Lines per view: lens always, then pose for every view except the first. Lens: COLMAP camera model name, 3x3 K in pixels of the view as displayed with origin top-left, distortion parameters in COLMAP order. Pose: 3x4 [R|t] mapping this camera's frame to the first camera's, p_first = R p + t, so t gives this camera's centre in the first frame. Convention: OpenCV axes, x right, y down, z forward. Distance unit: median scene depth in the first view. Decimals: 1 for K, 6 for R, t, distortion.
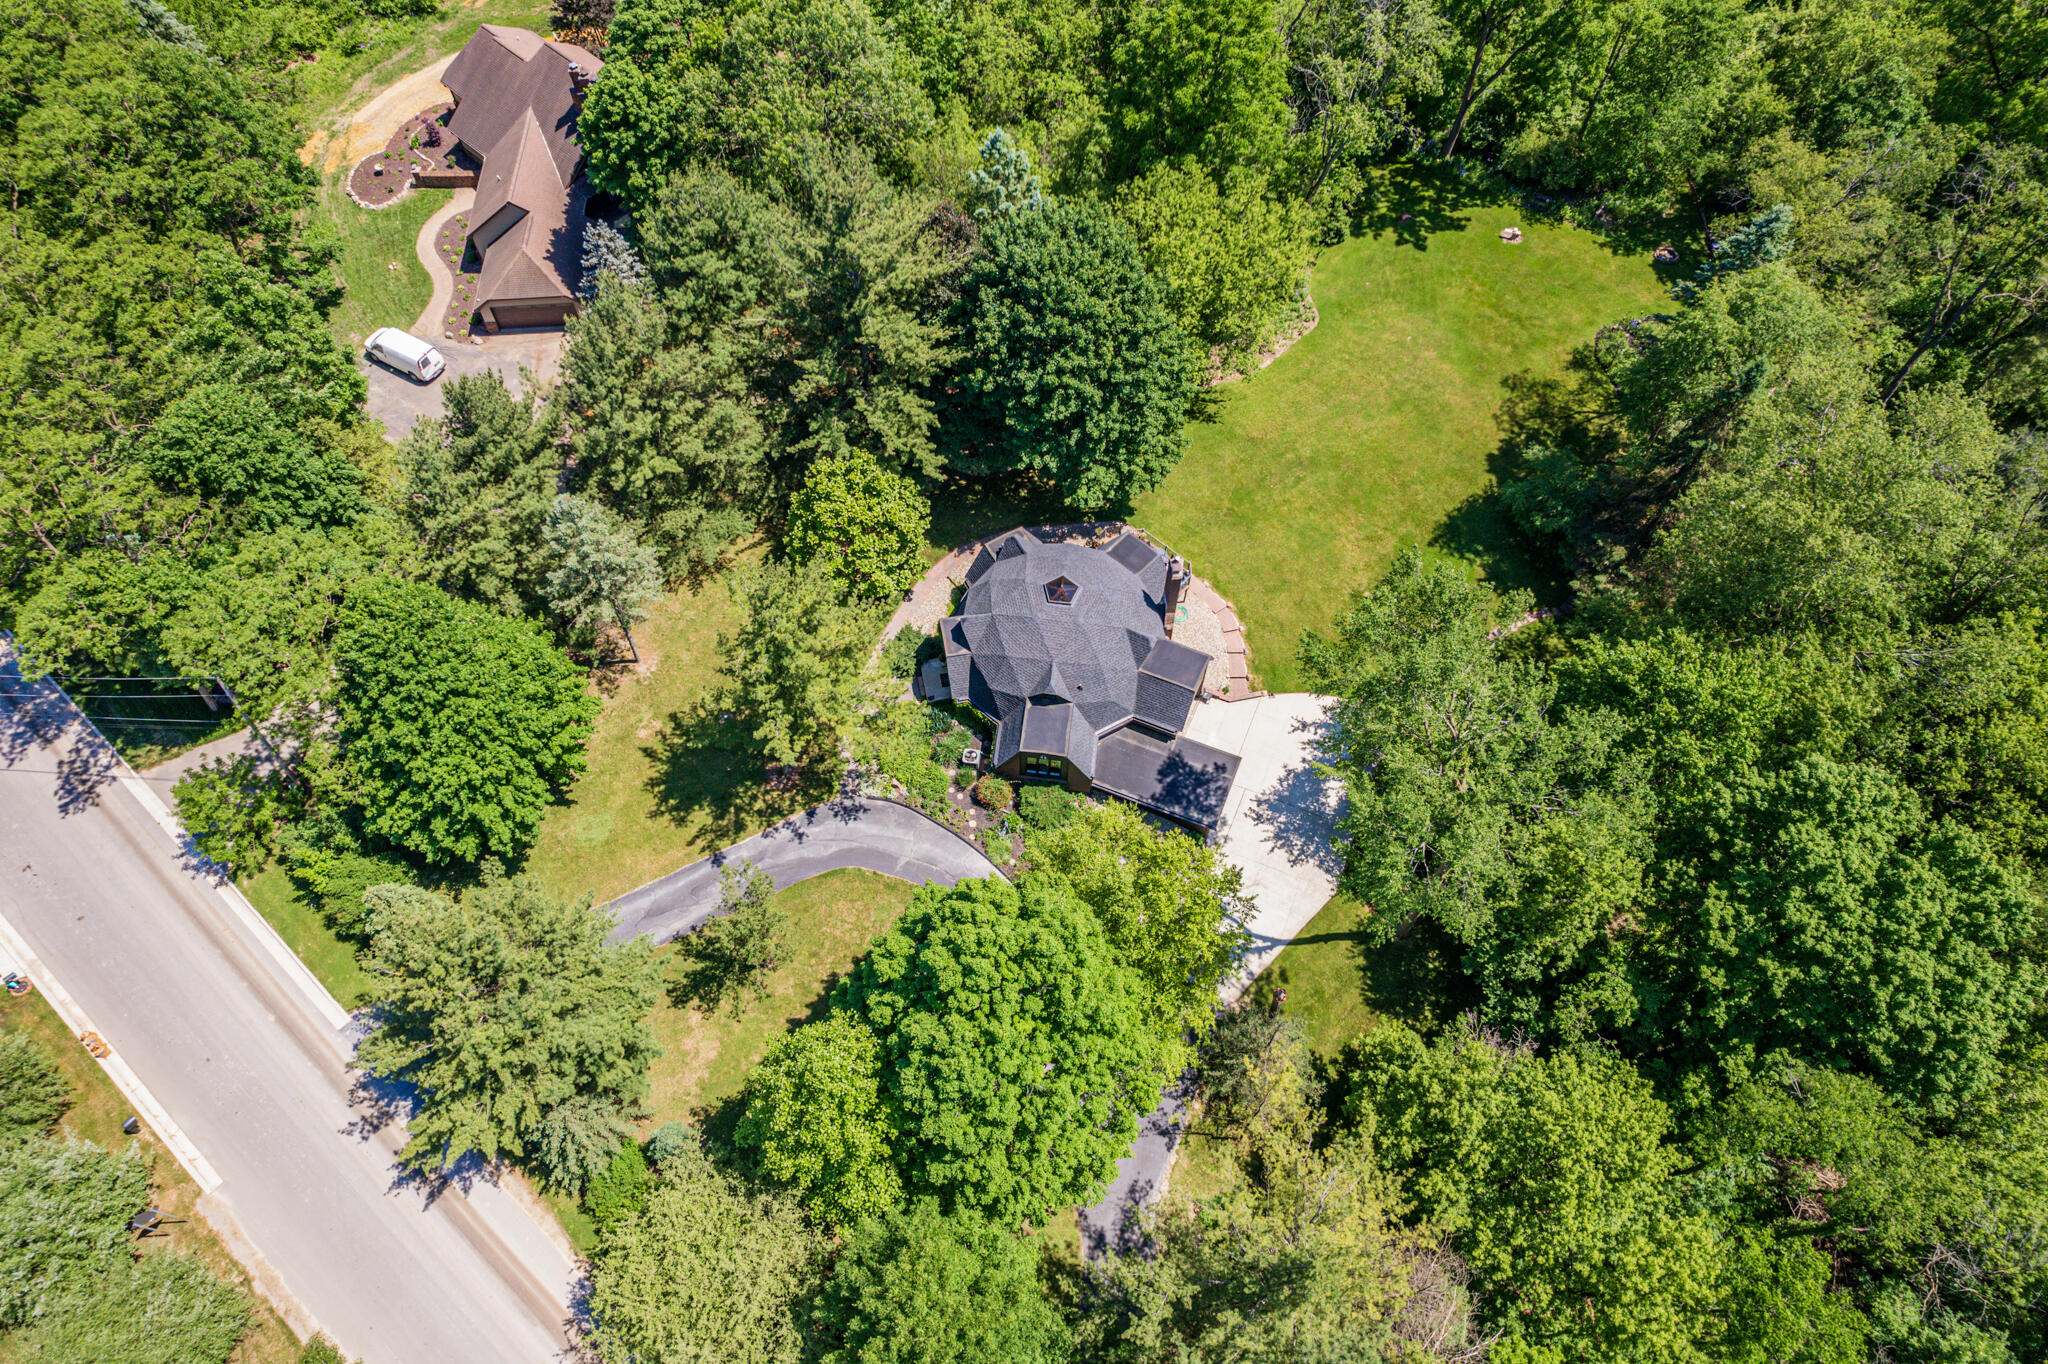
lens RADIAL K [[1375.9, 0, 1028.7], [0, 1375.9, 676.4], [0, 0, 1]] dist [-0.017962, 0.015735]
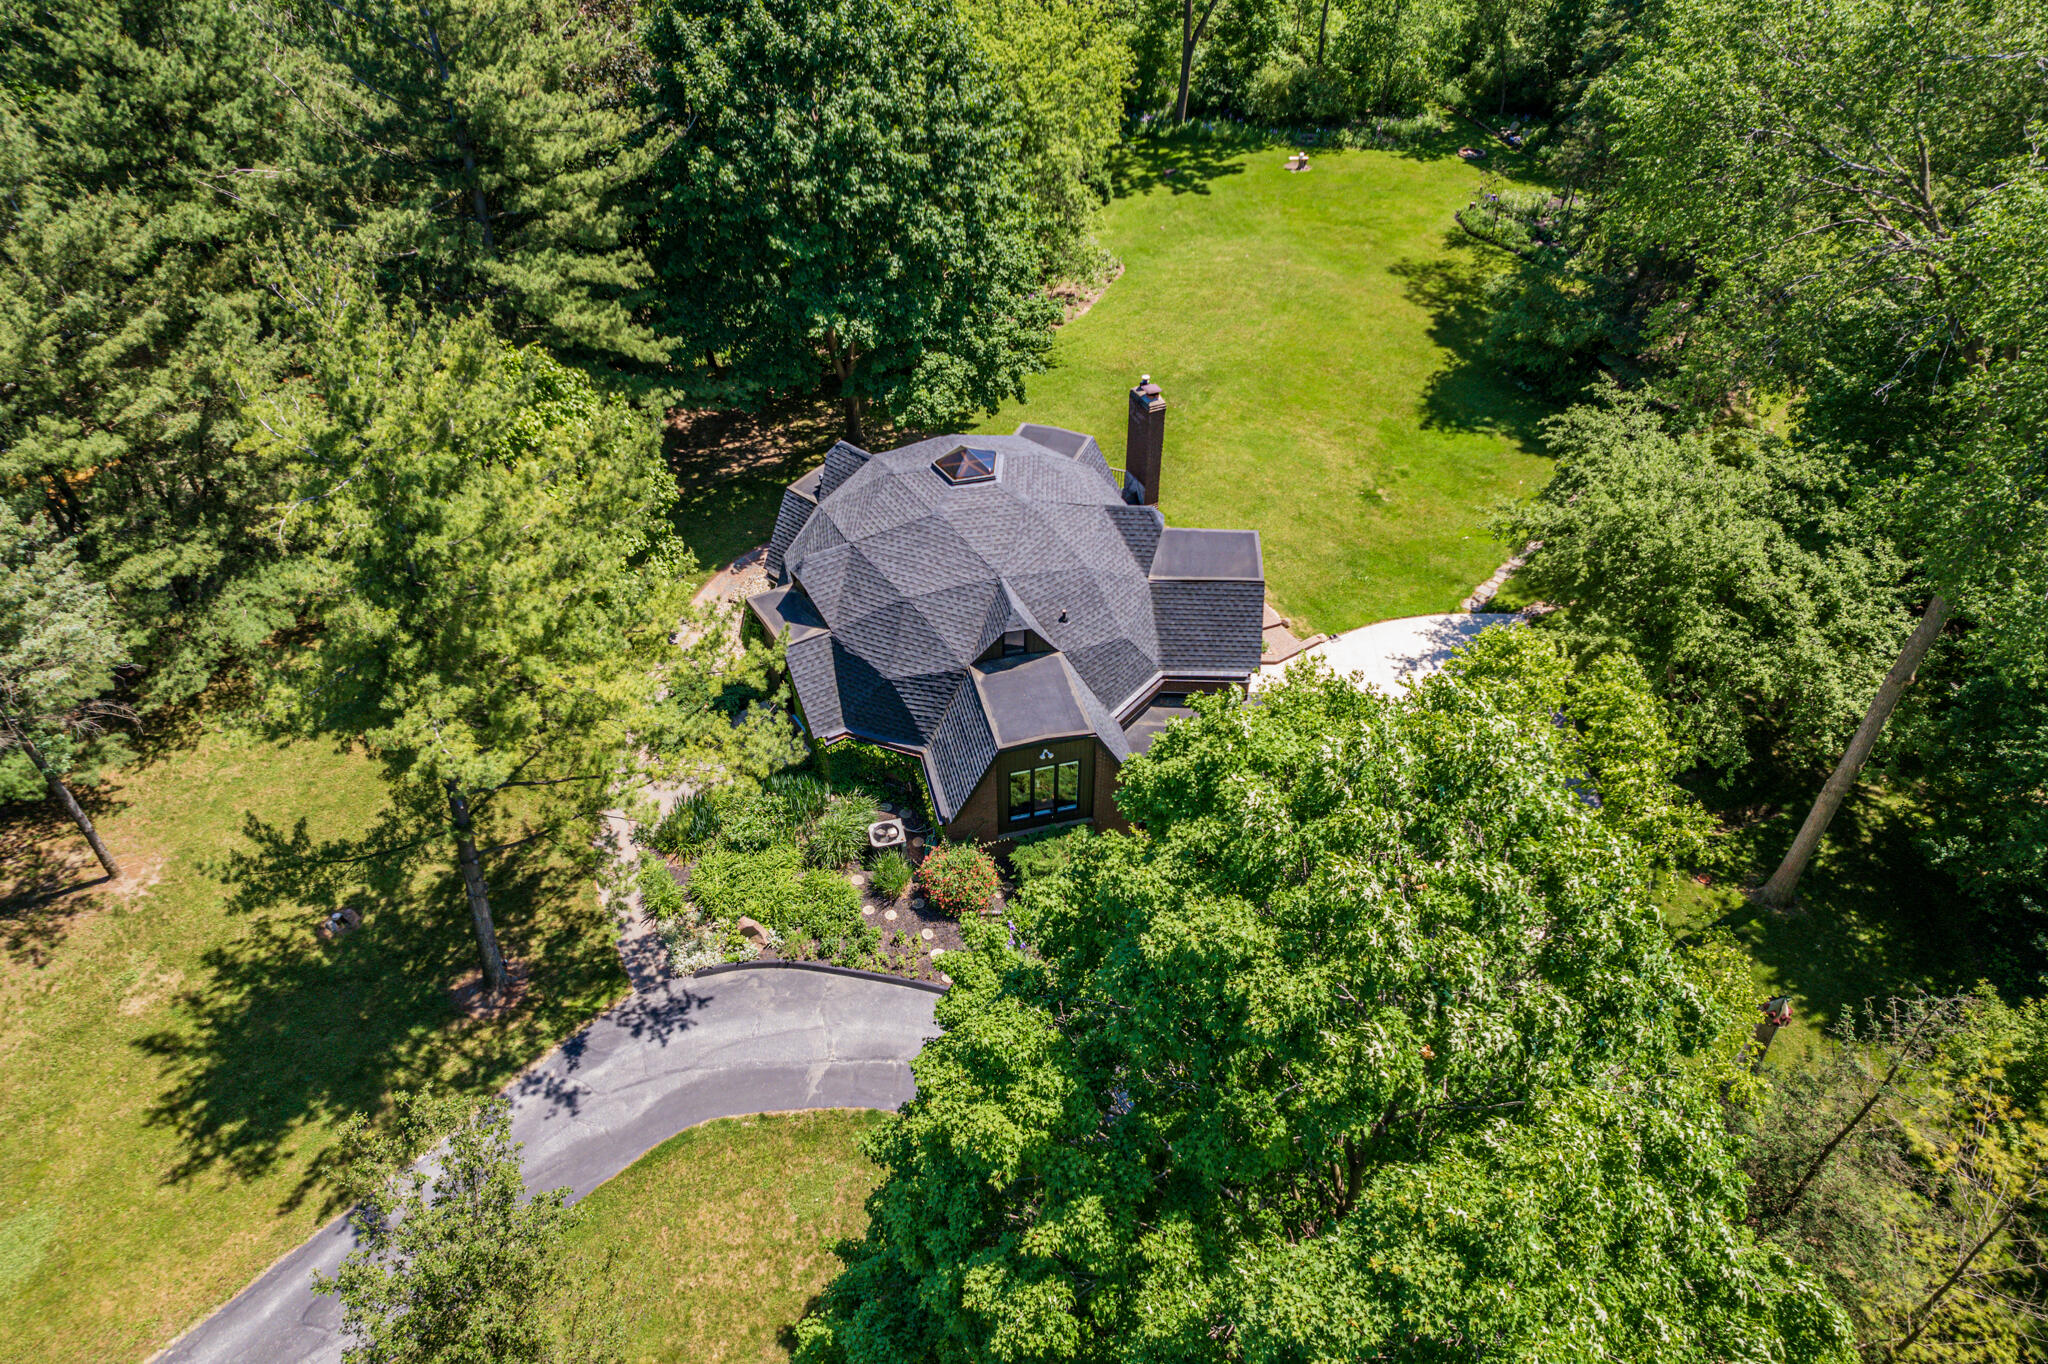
lens RADIAL K [[1375.9, 0, 1033.3], [0, 1375.9, 673.4], [0, 0, 1]] dist [-0.017962, 0.015735]
pose [[0.932030, -0.252531, 0.259901, -0.106327], [0.319206, 0.911628, -0.258925, 0.149483], [-0.171546, 0.324288, 0.930274, 0.528477]]
